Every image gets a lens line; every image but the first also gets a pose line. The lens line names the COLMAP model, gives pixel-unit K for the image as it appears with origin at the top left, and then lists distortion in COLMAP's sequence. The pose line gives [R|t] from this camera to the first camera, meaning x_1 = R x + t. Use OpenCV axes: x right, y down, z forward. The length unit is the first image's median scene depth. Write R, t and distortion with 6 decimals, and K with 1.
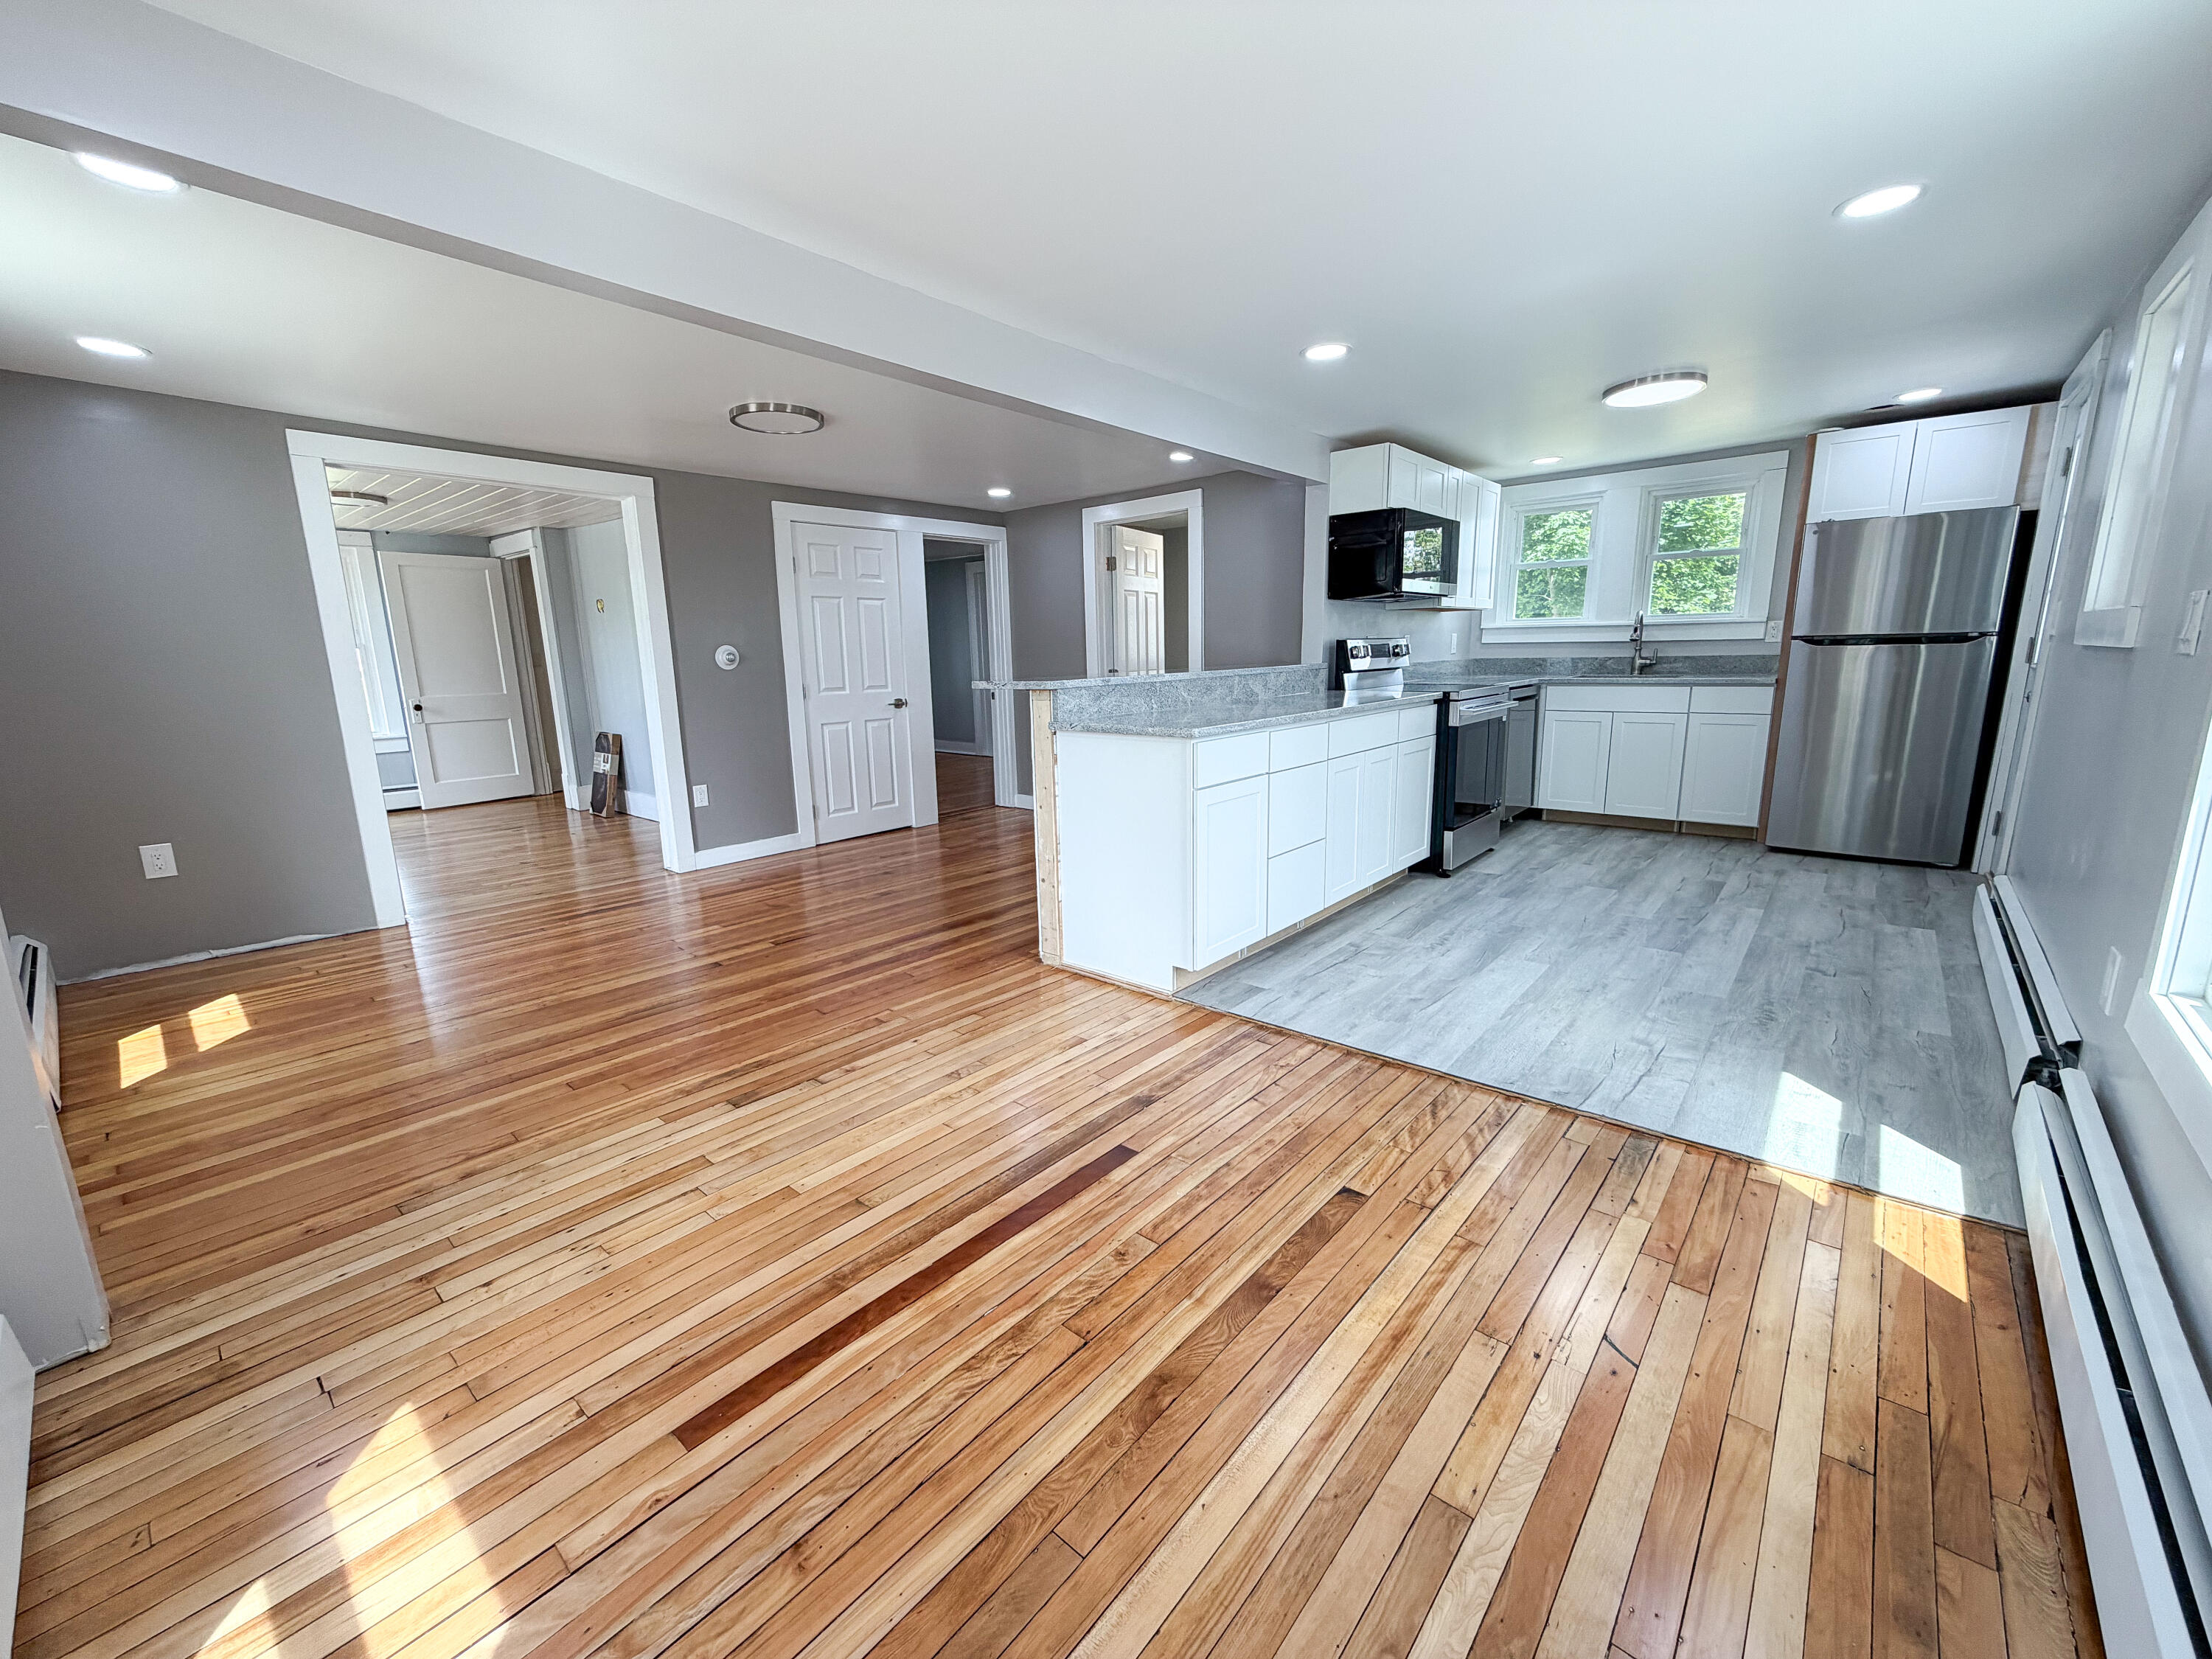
lens RADIAL K [[888.1, 0, 1094.4], [0, 888.1, 825.6], [0, 0, 1]] dist [-0.000421, 0.000001]
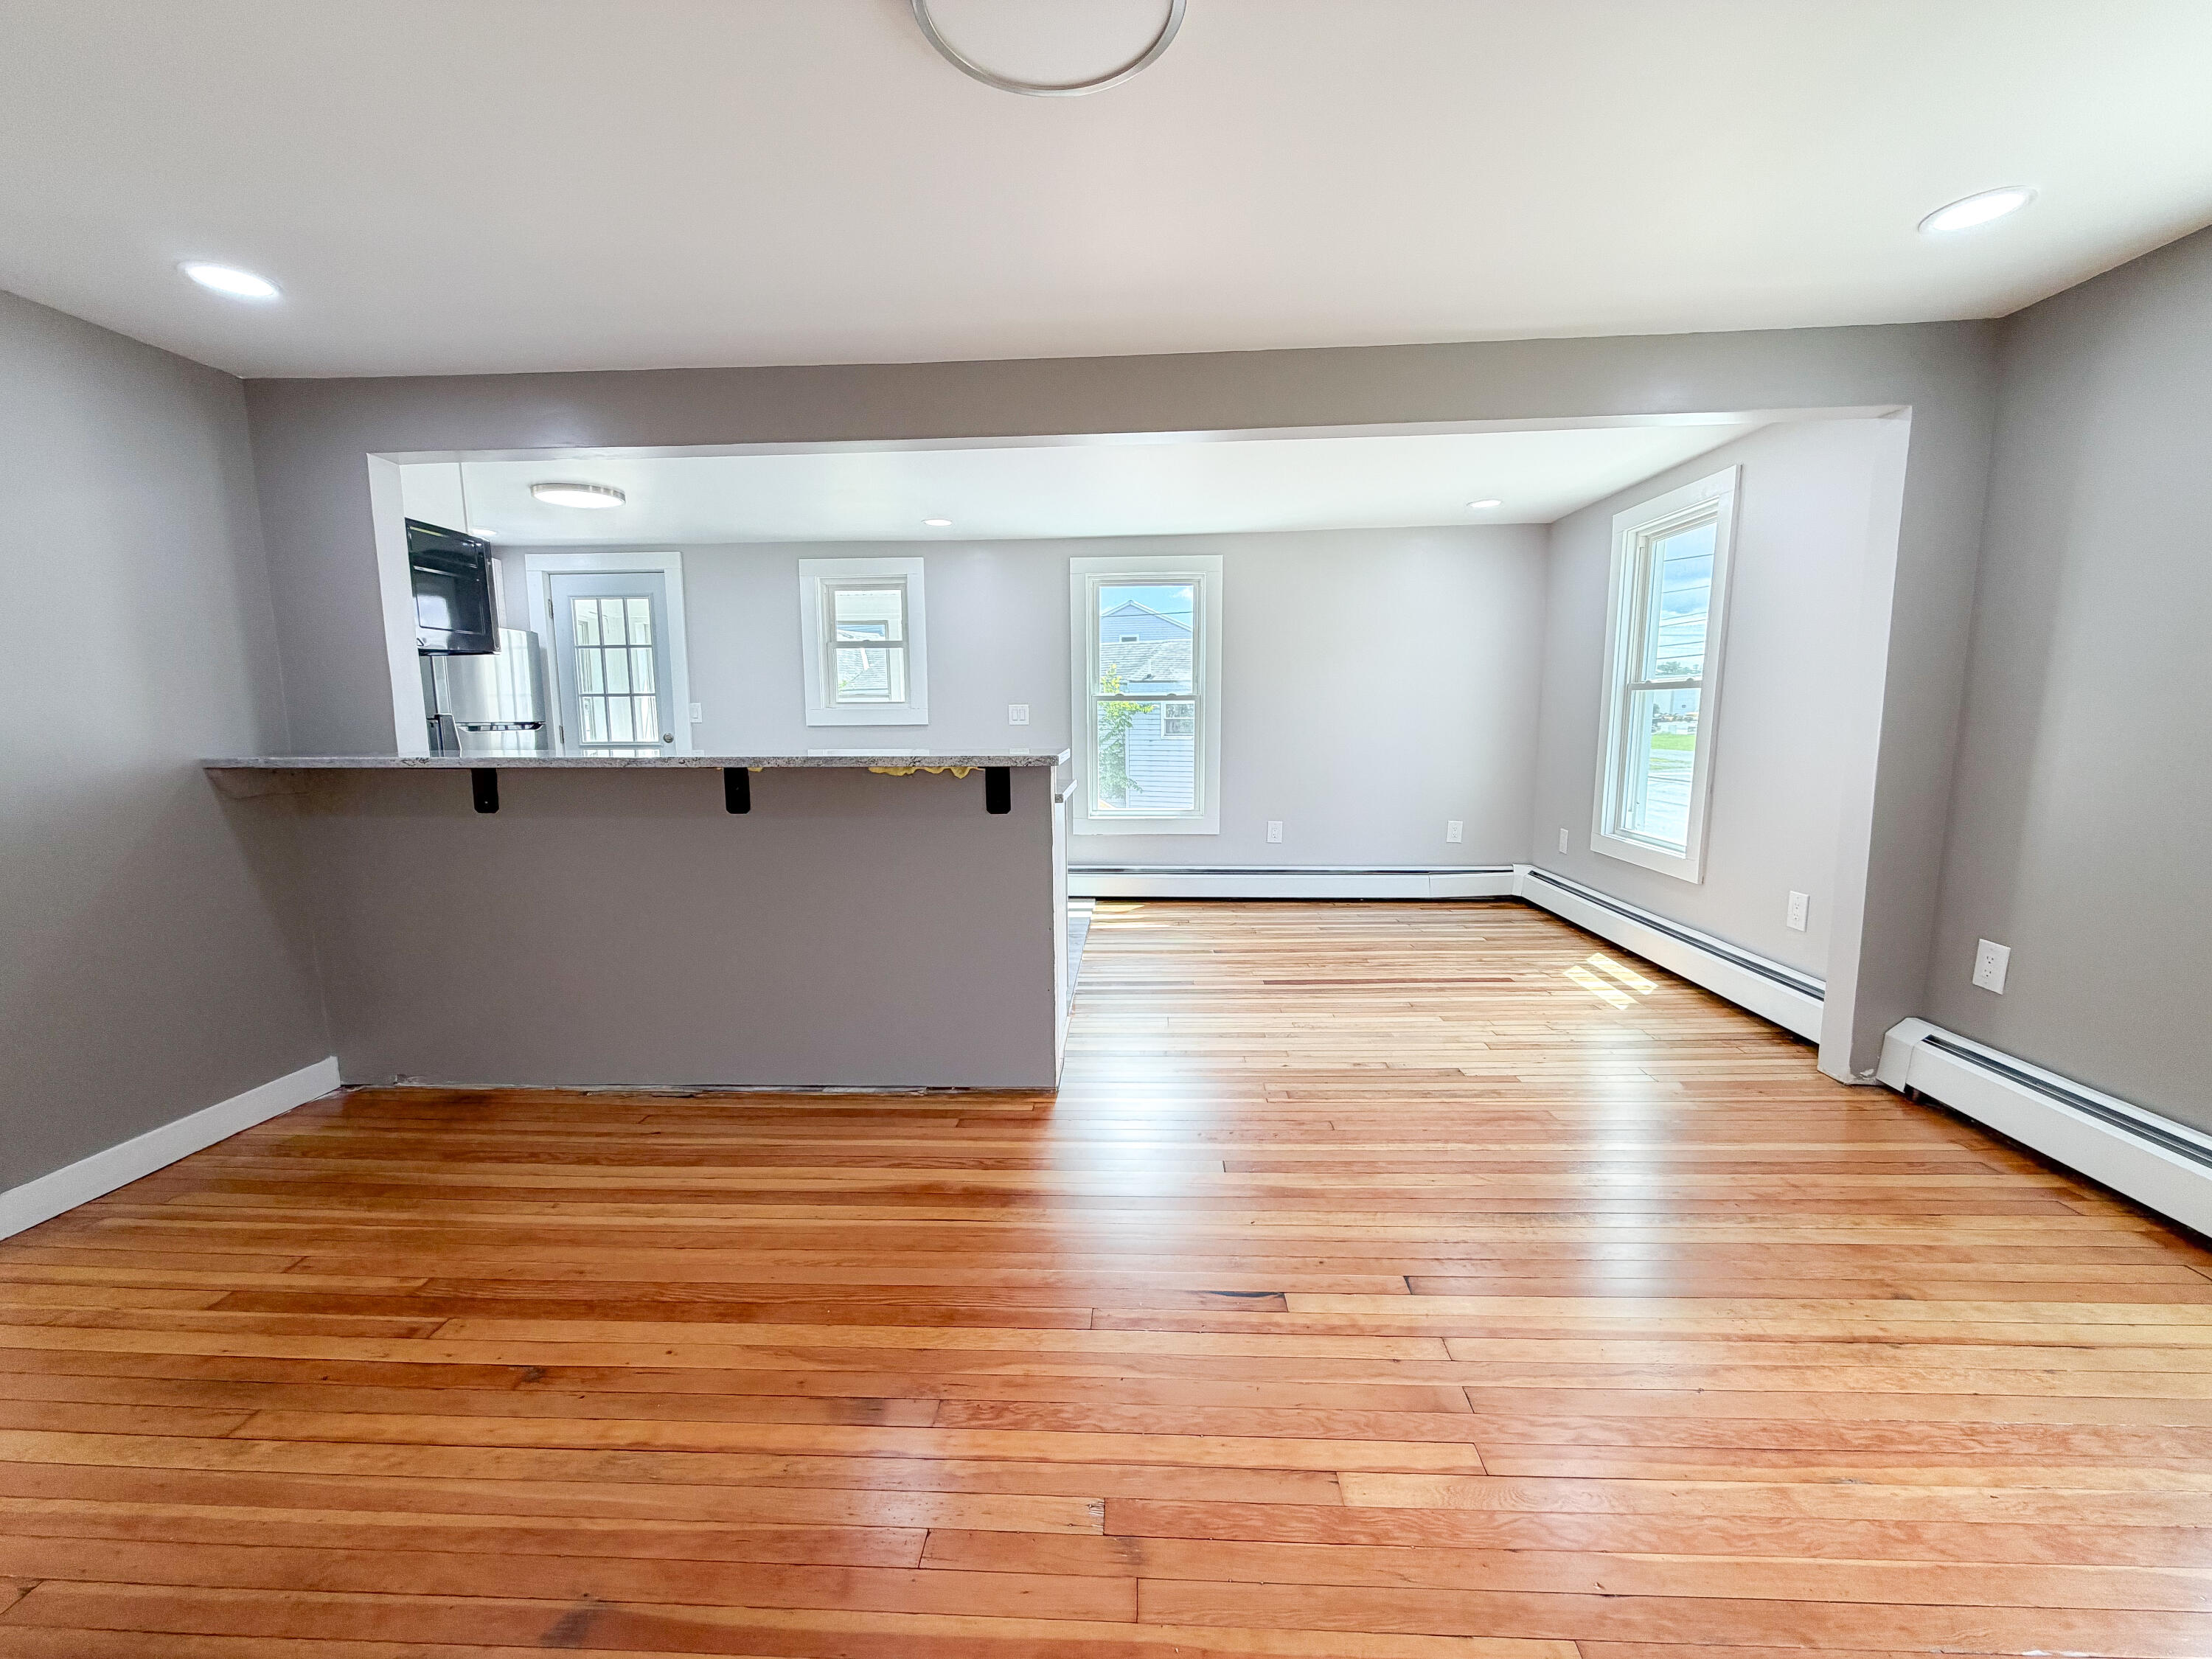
lens RADIAL K [[877.4, 0, 1099.2], [0, 877.4, 834.8], [0, 0, 1]] dist [-0.000860, -0.000223]
pose [[-0.627392, -0.080019, 0.774581, -0.563246], [0.174147, 0.955095, 0.239722, -0.211326], [-0.758981, 0.285291, -0.585283, 1.115252]]
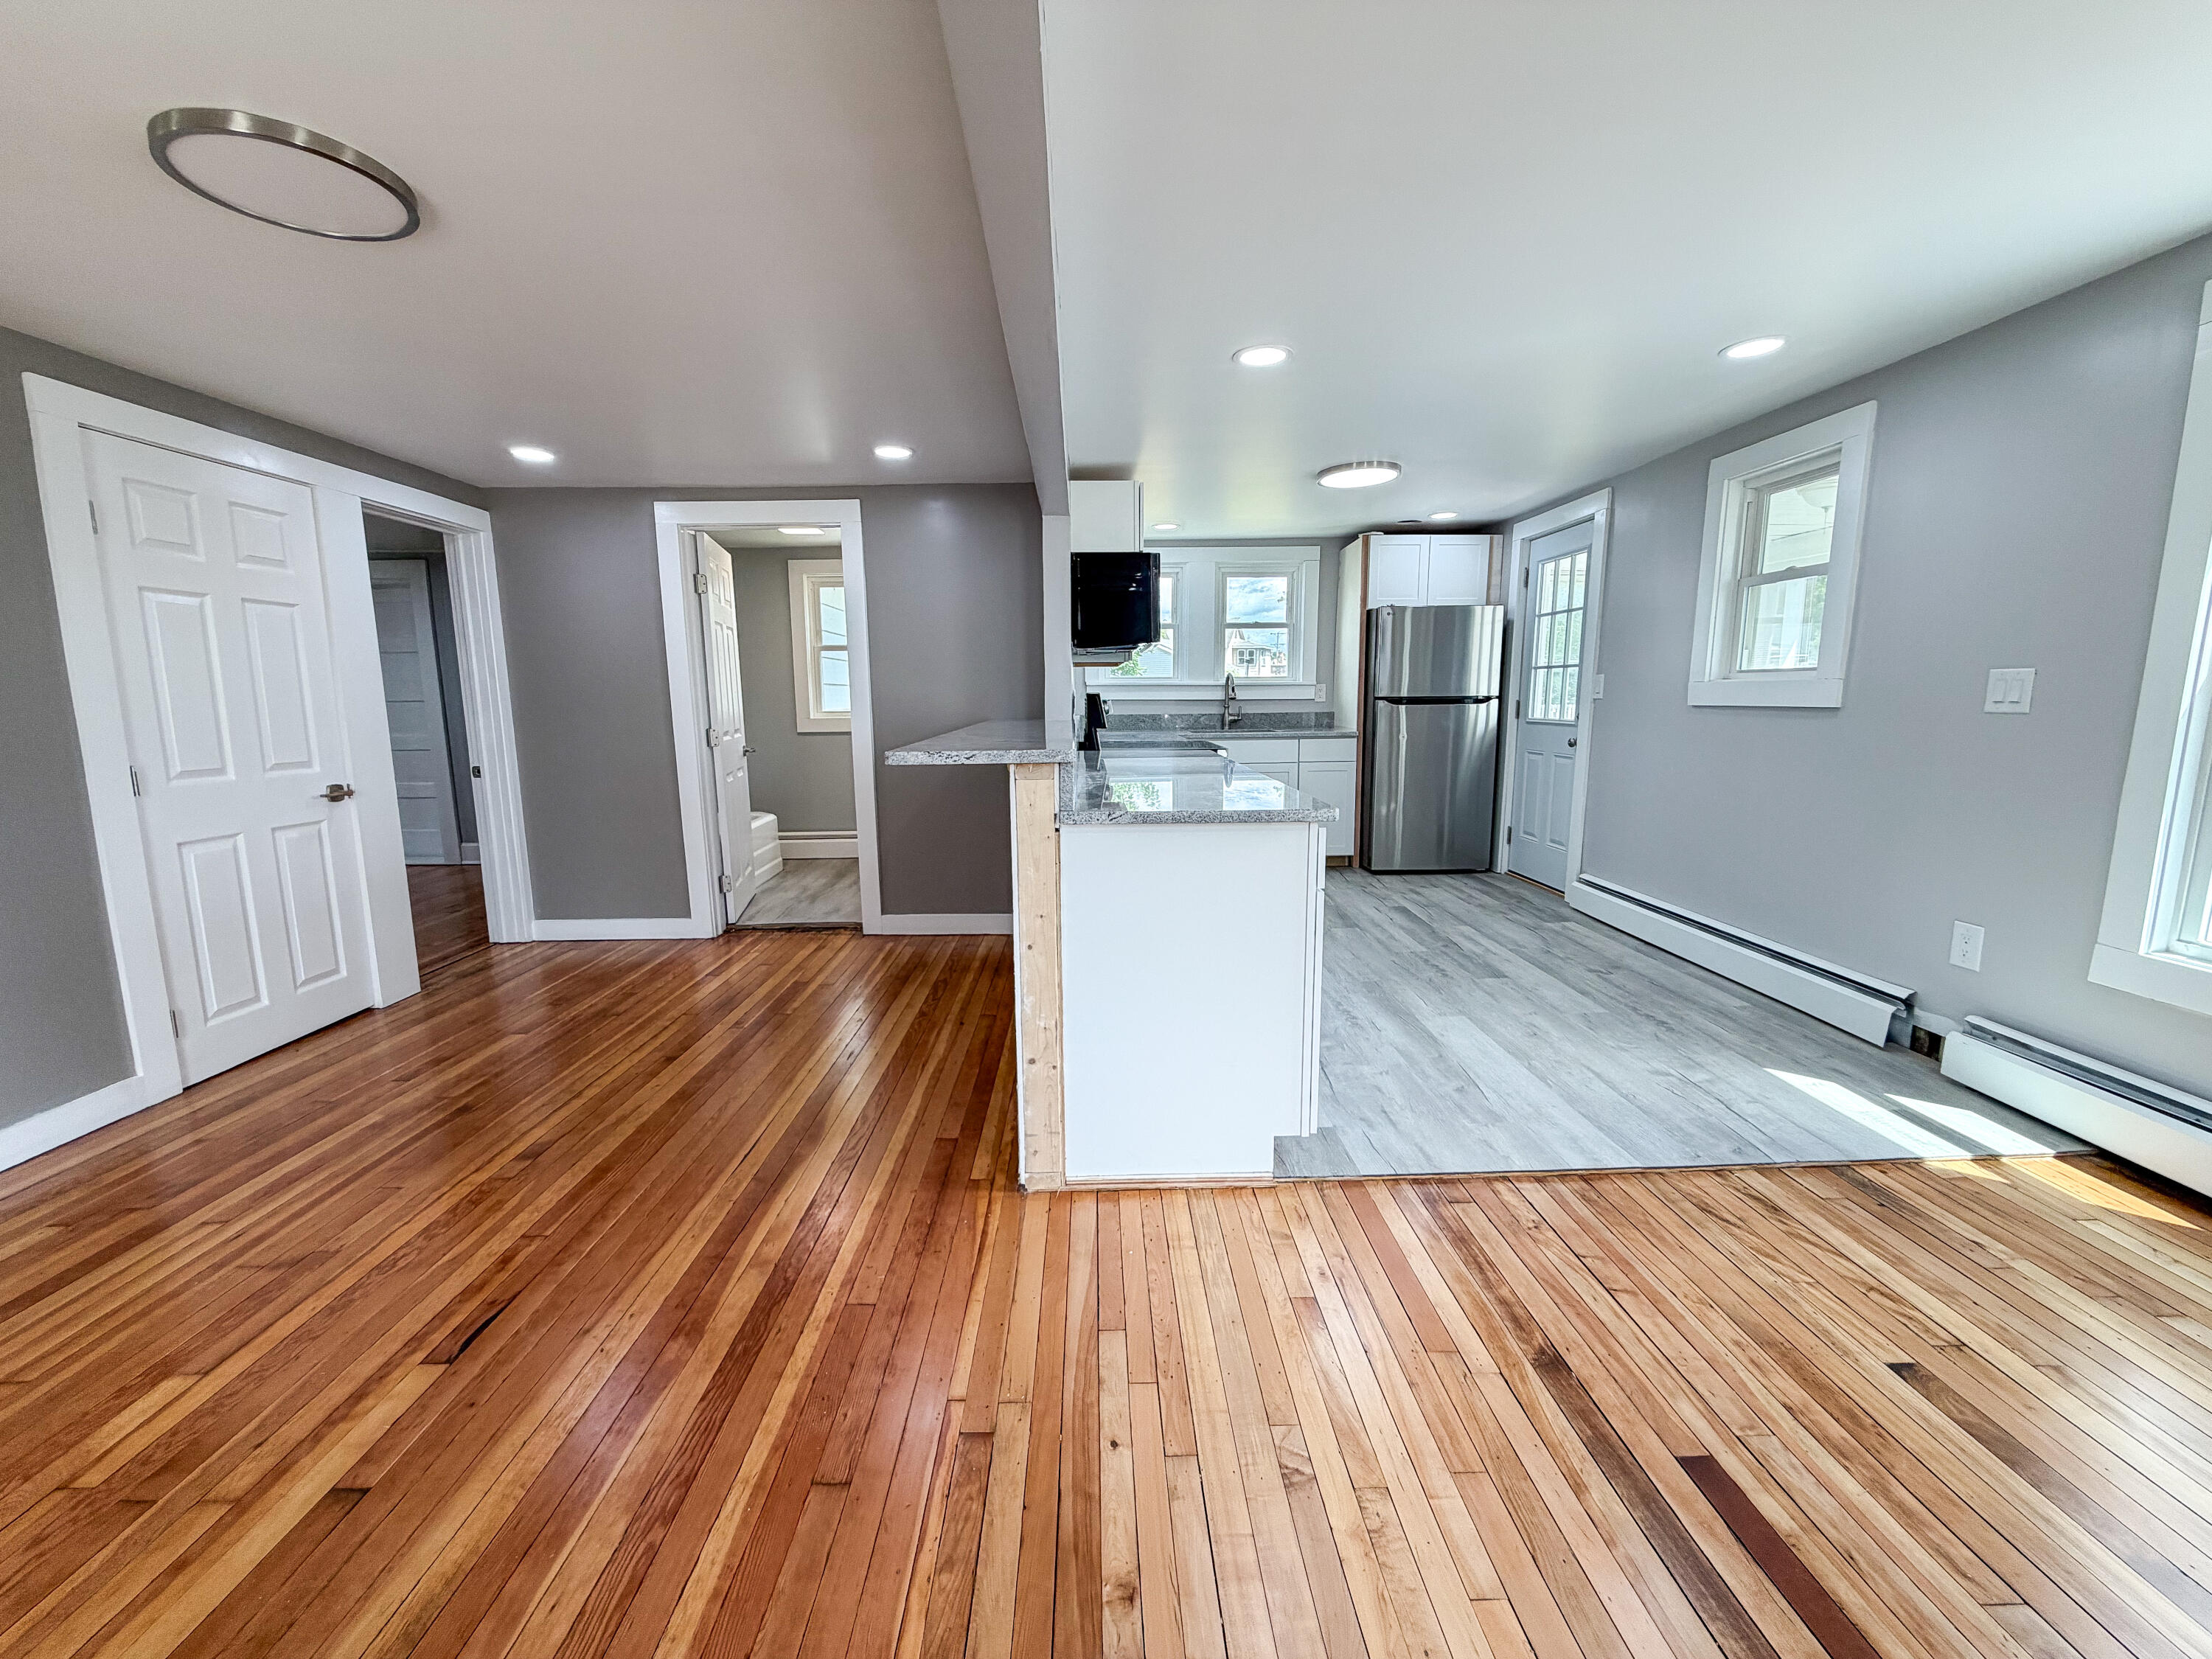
lens RADIAL K [[887.7, 0, 1102.6], [0, 887.7, 834.3], [0, 0, 1]] dist [-0.000373, -0.000476]
pose [[0.738296, -0.088399, 0.668659, -0.337301], [0.123823, 0.992289, -0.005534, -0.069982], [-0.663014, 0.086881, 0.743549, 0.381321]]
